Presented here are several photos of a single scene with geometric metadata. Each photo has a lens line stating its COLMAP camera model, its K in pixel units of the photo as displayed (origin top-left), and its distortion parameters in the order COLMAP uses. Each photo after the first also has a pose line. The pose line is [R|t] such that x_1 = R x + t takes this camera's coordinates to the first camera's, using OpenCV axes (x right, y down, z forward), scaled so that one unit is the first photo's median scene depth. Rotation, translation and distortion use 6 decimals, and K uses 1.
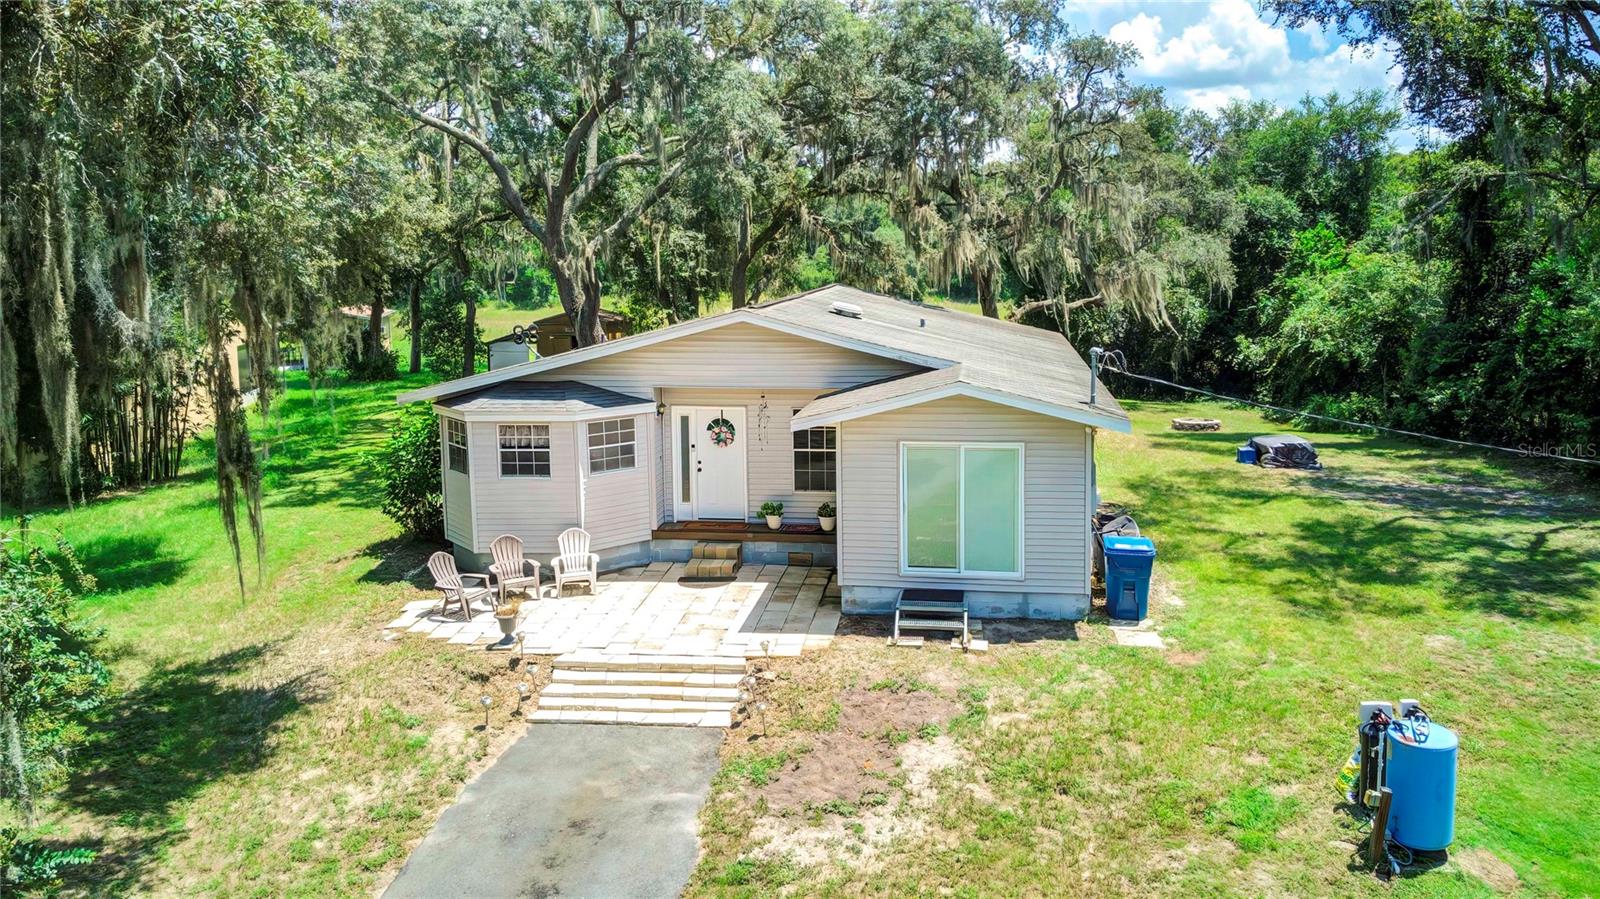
lens RADIAL K [[1074.4, 0, 787.3], [0, 1074.4, 440.9], [0, 0, 1]] dist [0.060949, -0.089546]
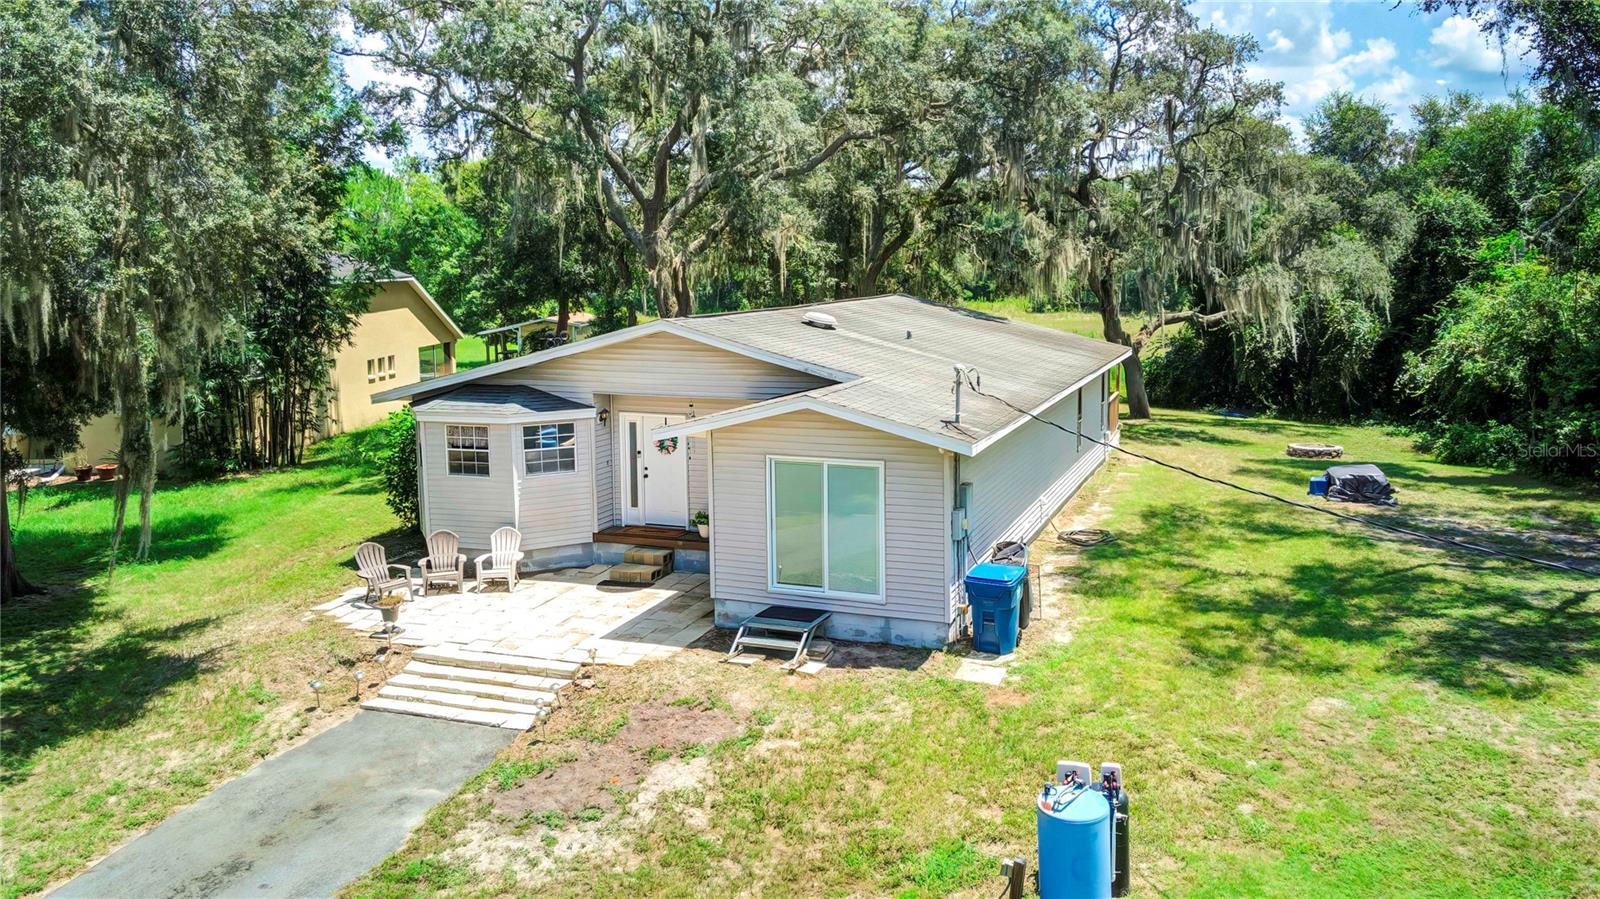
lens RADIAL K [[1074.4, 0, 842.6], [0, 1074.4, 434.4], [0, 0, 1]] dist [0.060949, -0.089546]
pose [[0.977719, 0.033789, -0.207181, 0.348280], [-0.036675, 0.999276, -0.010101, -0.009943], [0.206689, 0.017474, 0.978251, 0.050030]]
